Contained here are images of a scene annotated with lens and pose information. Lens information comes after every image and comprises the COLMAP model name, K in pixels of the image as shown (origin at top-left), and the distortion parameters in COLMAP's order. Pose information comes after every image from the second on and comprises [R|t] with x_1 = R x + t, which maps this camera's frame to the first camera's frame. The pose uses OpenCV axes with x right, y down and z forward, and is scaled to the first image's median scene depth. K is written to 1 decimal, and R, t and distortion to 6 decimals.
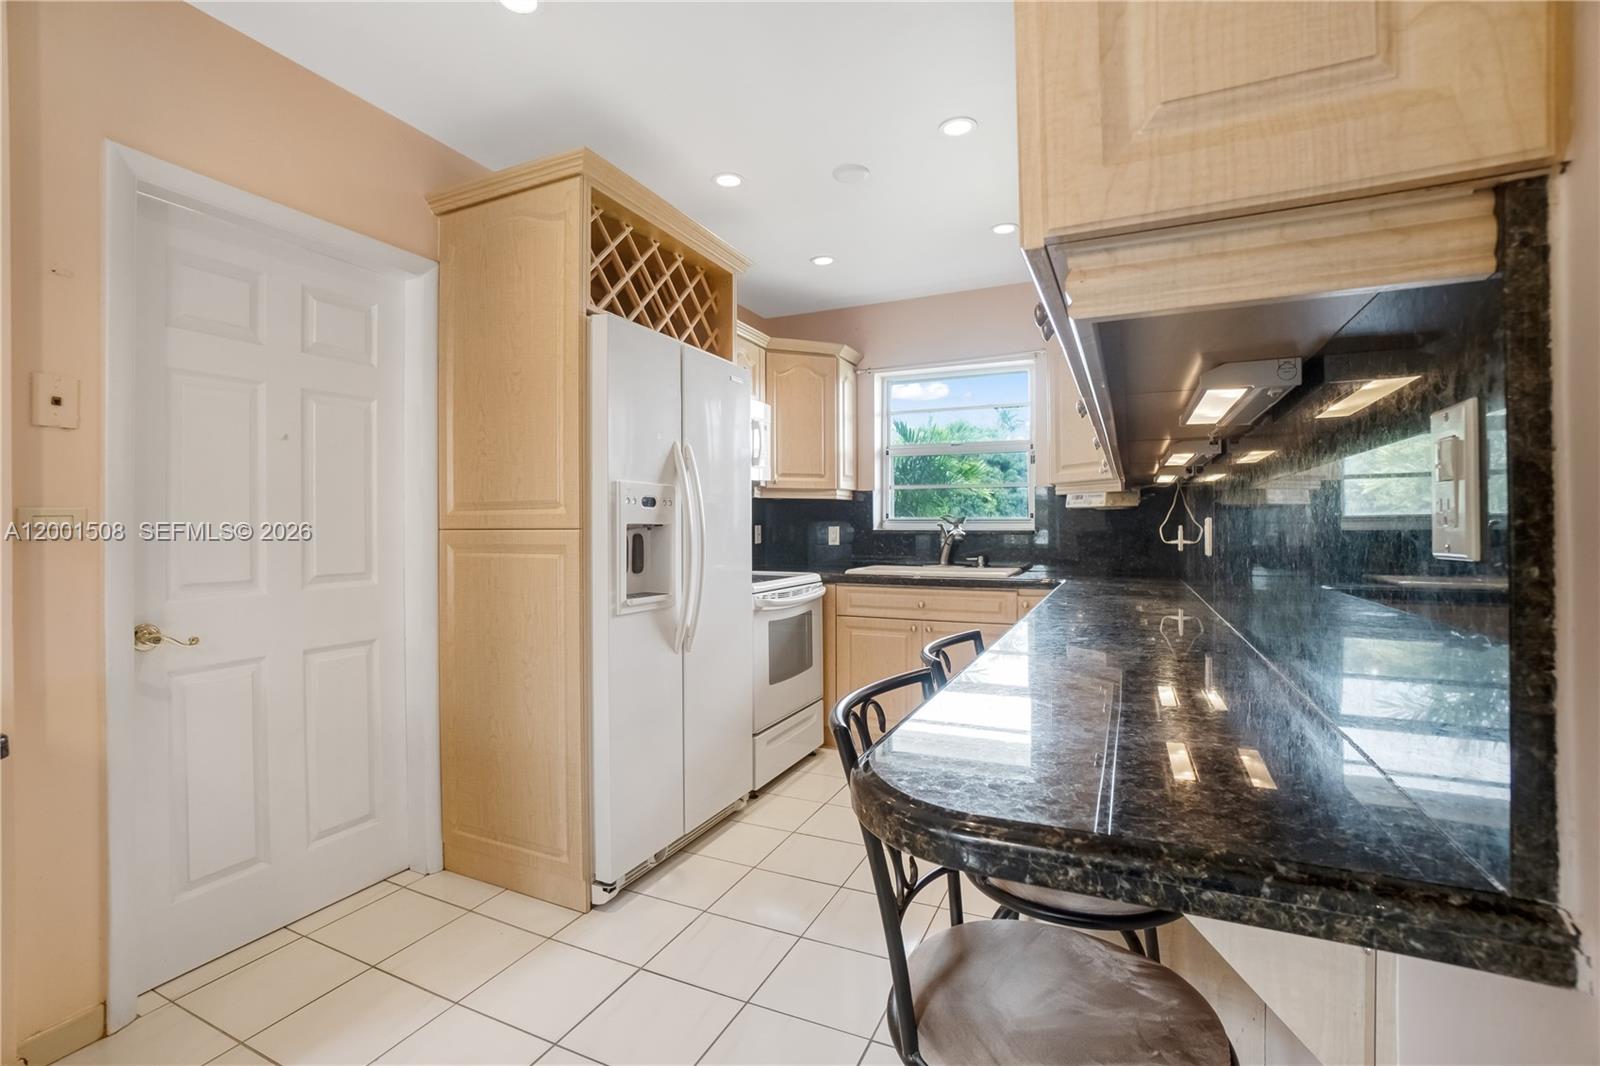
lens RADIAL K [[717.1, 0, 787.2], [0, 717.1, 520.1], [0, 0, 1]] dist [-0.064218, 0.028279]
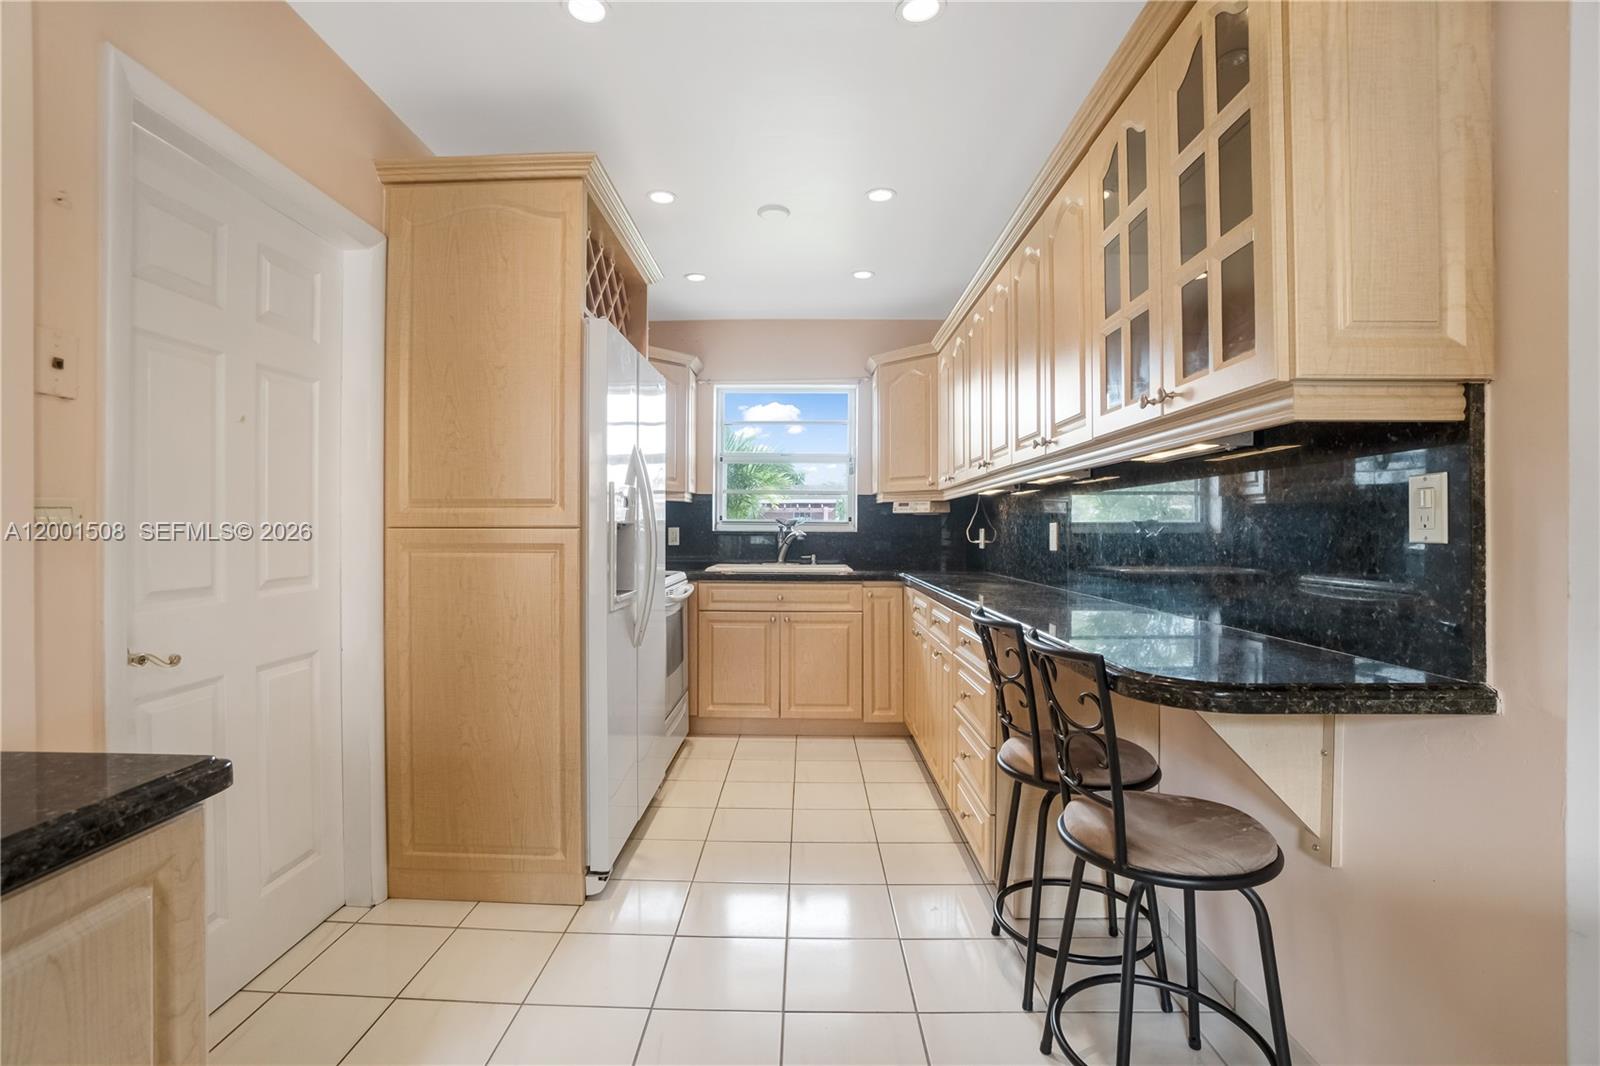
lens RADIAL K [[715.6, 0, 784.7], [0, 715.6, 523.8], [0, 0, 1]] dist [-0.064441, 0.028238]
pose [[0.916026, 0.008833, 0.401022, -0.406419], [-0.009784, 0.999952, 0.000323, 0.003185], [-0.401000, -0.004220, 0.916068, -0.044851]]
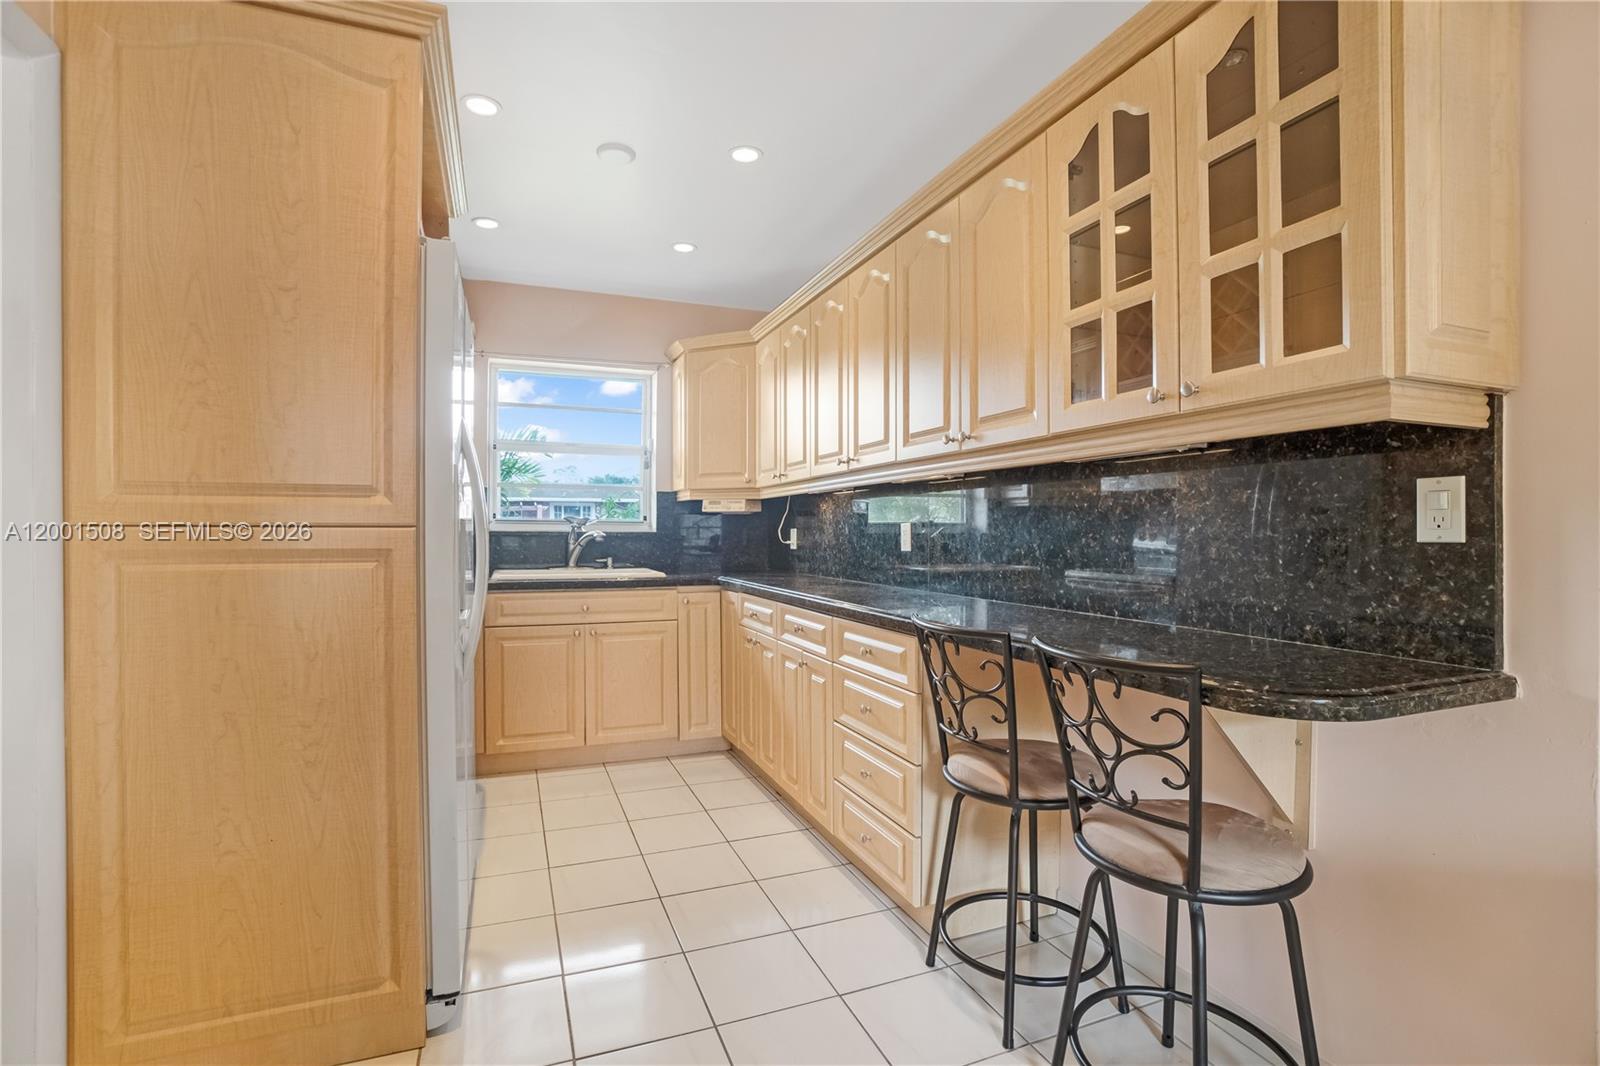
lens RADIAL K [[716.6, 0, 774.5], [0, 716.6, 533.7], [0, 0, 1]] dist [-0.064918, 0.024092]
pose [[0.697802, 0.002086, 0.716288, -0.520598], [-0.012613, 0.999876, 0.009377, 0.007659], [-0.716180, -0.015578, 0.697742, 0.222382]]
